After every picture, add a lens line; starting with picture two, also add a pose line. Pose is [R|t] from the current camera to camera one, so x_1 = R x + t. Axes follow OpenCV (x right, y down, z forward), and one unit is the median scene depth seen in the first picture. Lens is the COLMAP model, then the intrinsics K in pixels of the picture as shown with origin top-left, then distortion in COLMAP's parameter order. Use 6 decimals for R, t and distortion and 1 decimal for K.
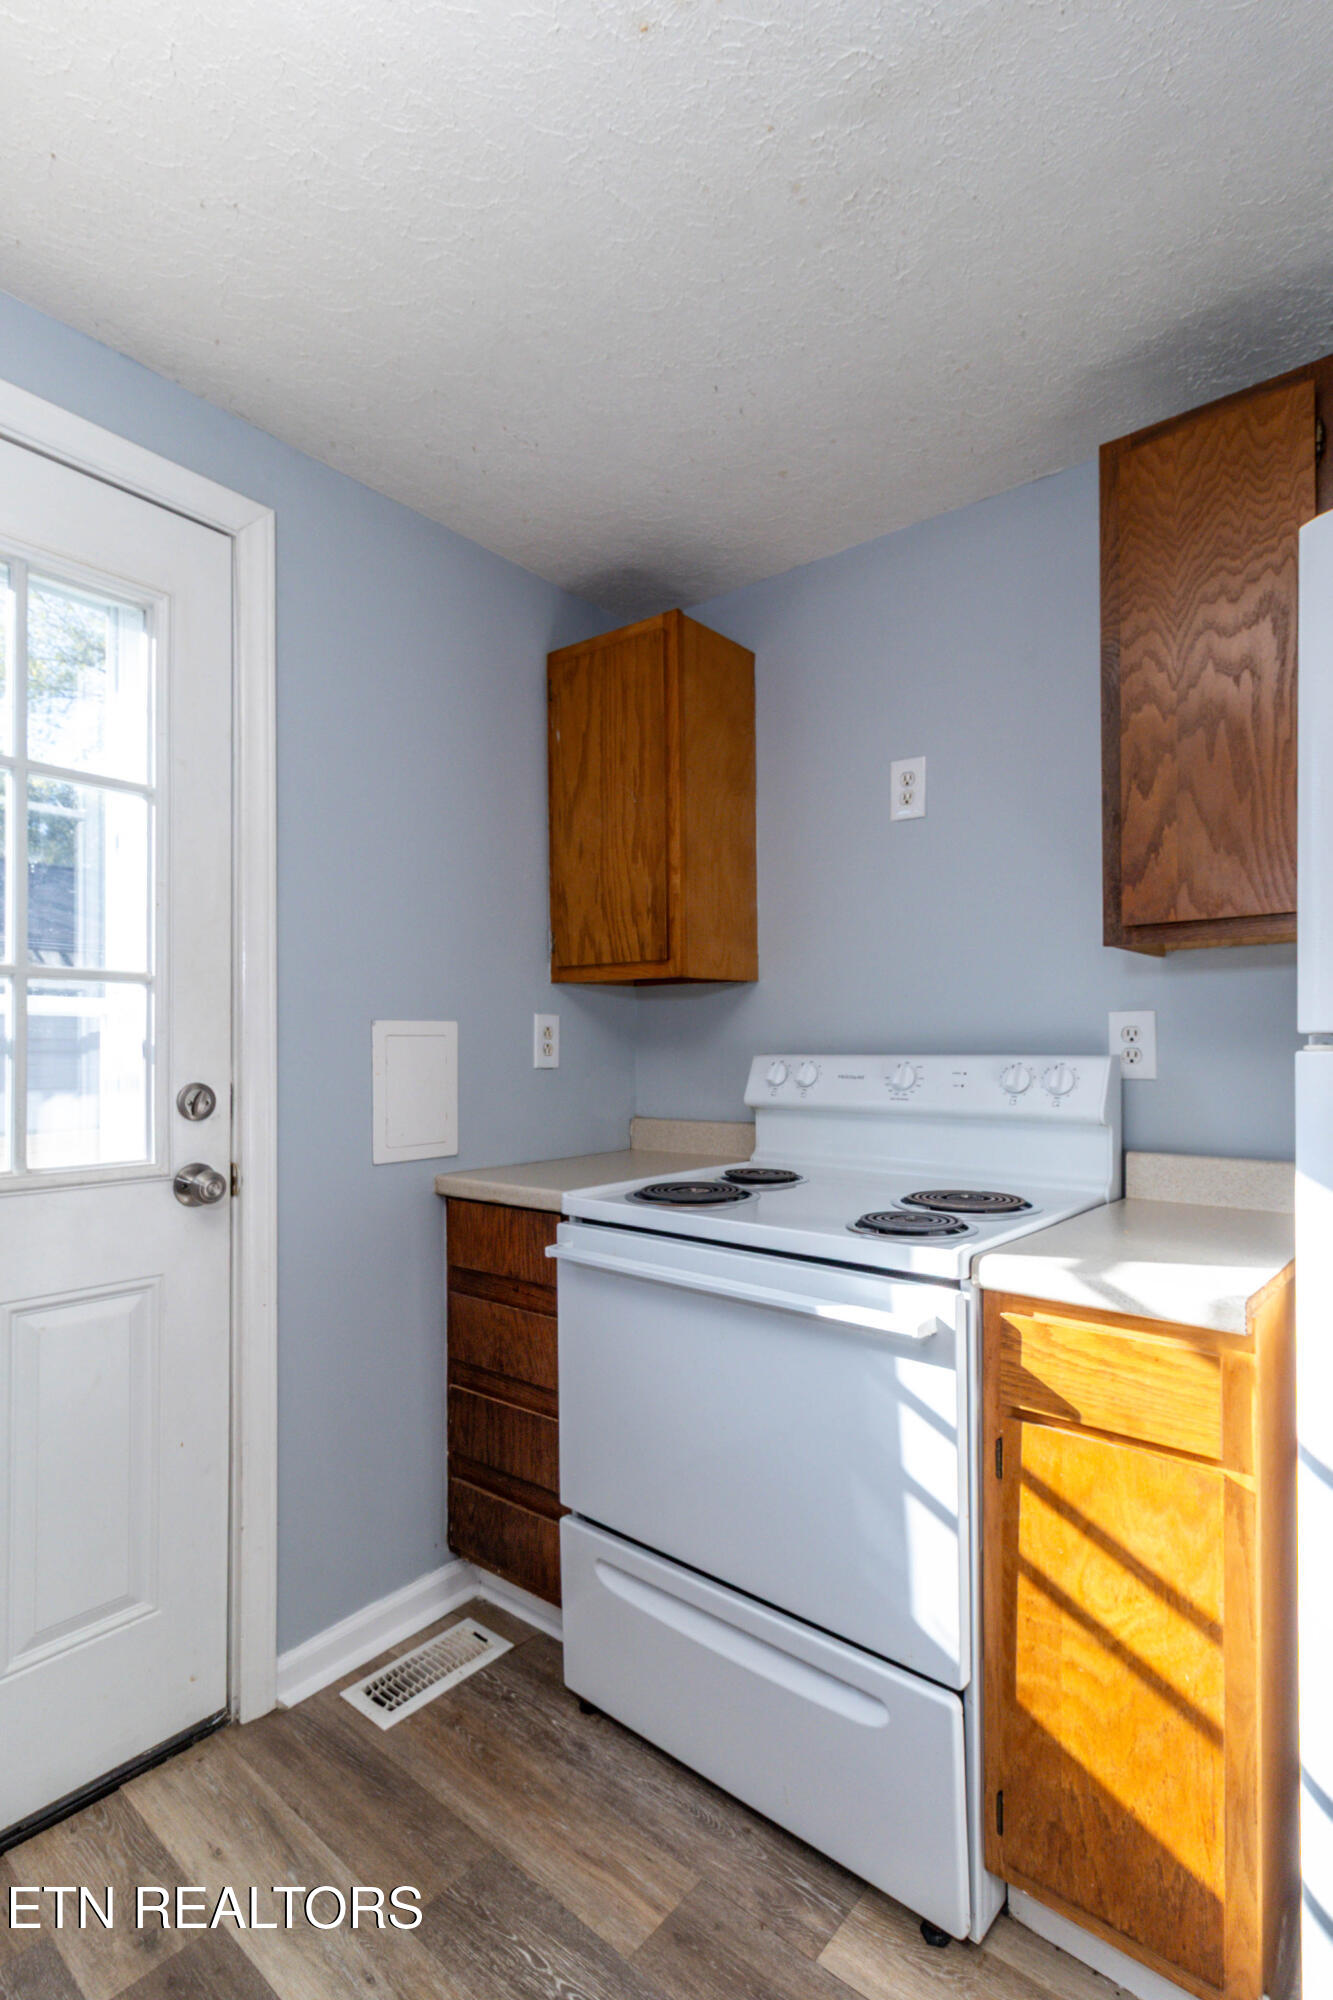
lens RADIAL K [[914.0, 0, 640.9], [0, 914.0, 1036.0], [0, 0, 1]] dist [0.001321, 0.000419]
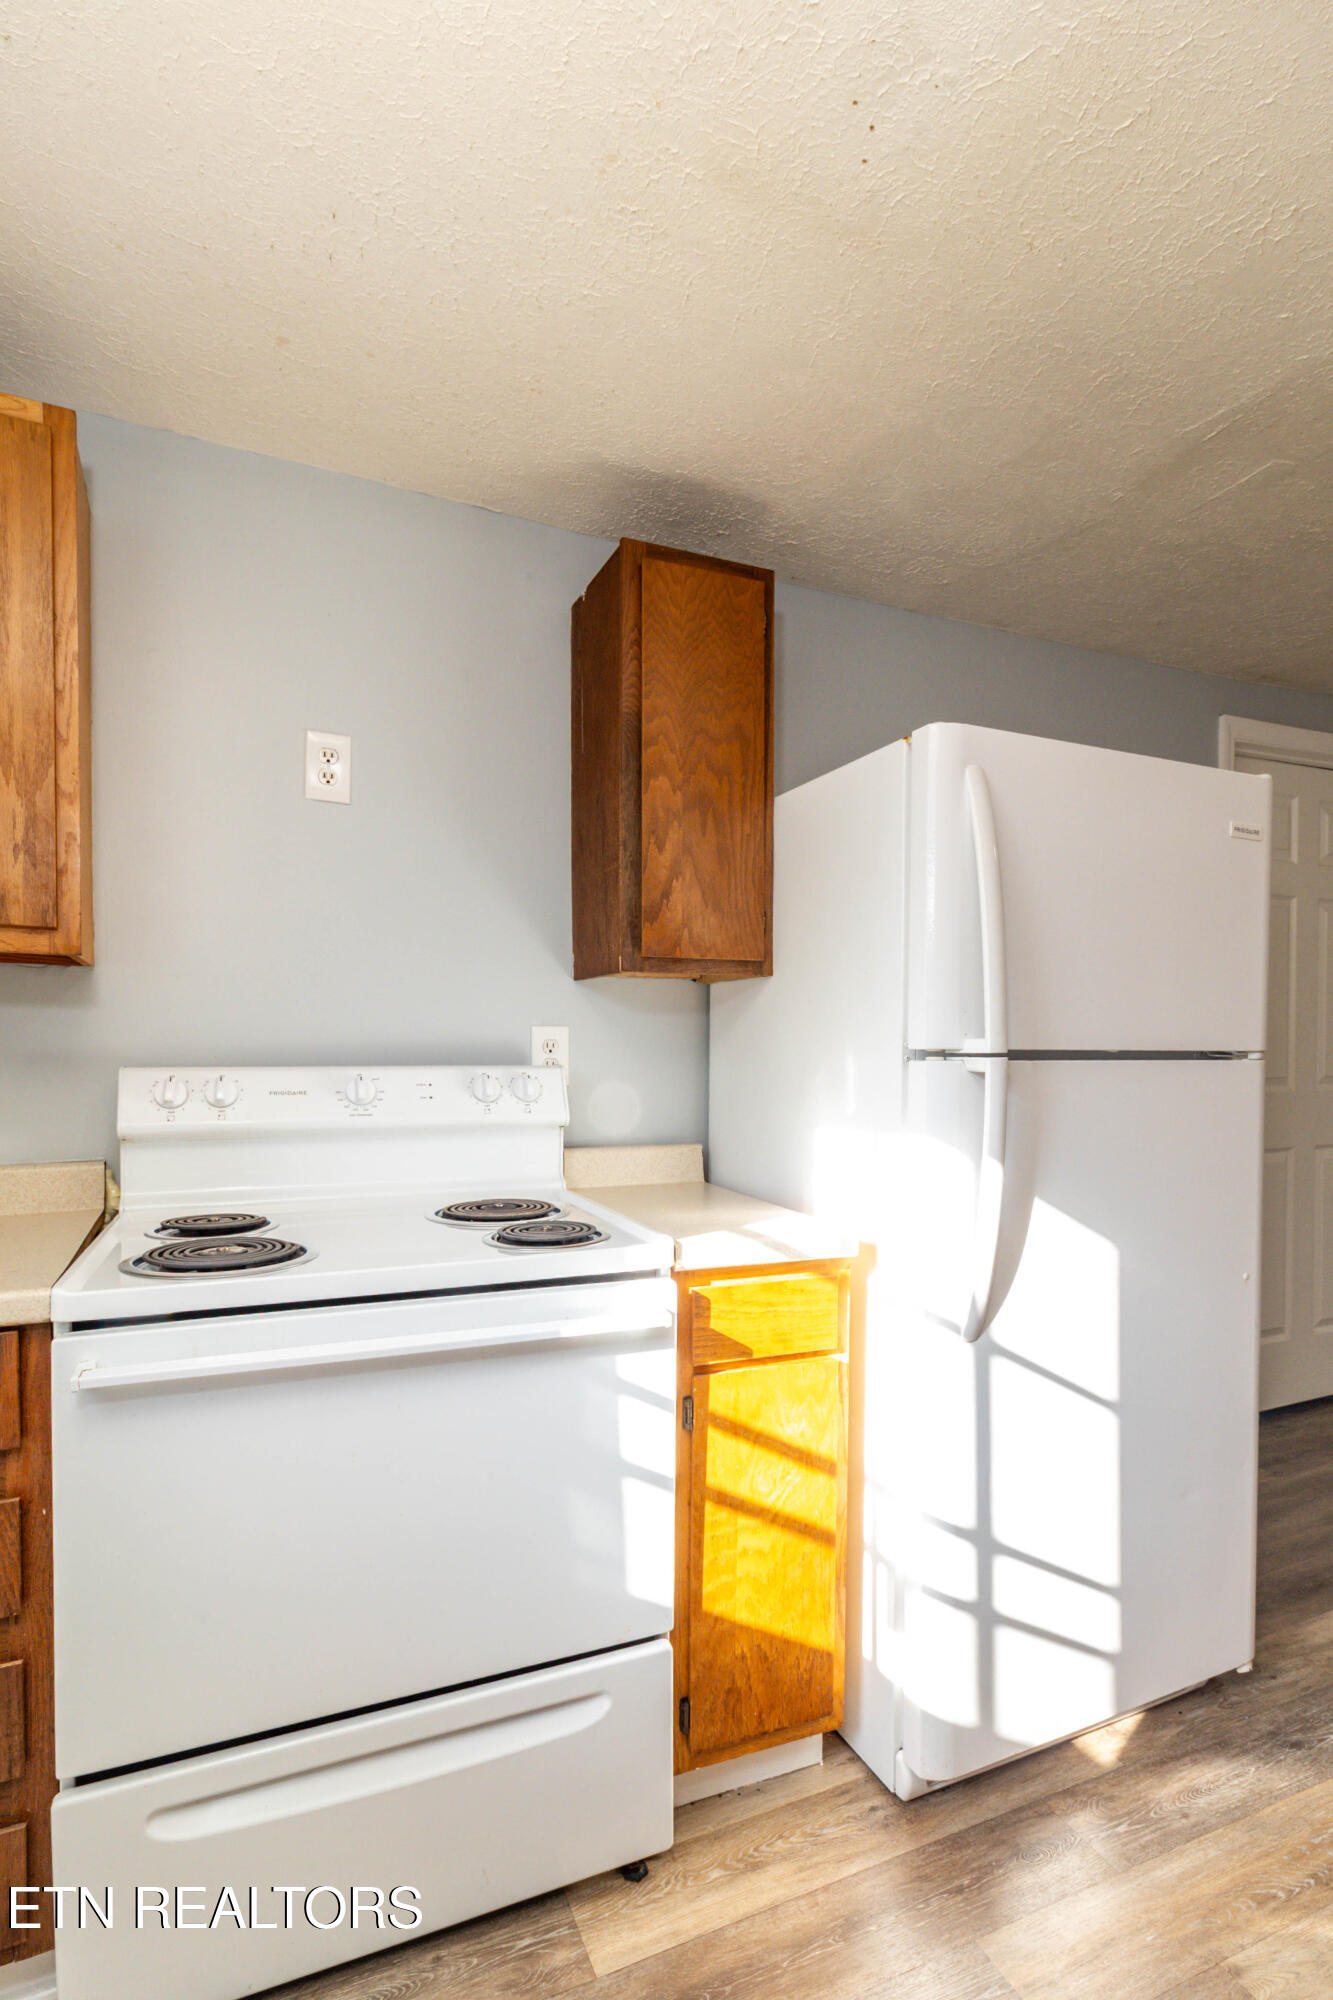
lens RADIAL K [[993.4, 0, 659.5], [0, 993.4, 1063.4], [0, 0, 1]] dist [-0.001430, 0.002050]
pose [[0.446739, -0.006169, 0.894643, -0.740828], [-0.013115, 0.999824, 0.013443, 0.001828], [-0.894568, -0.017738, 0.446579, 0.476309]]
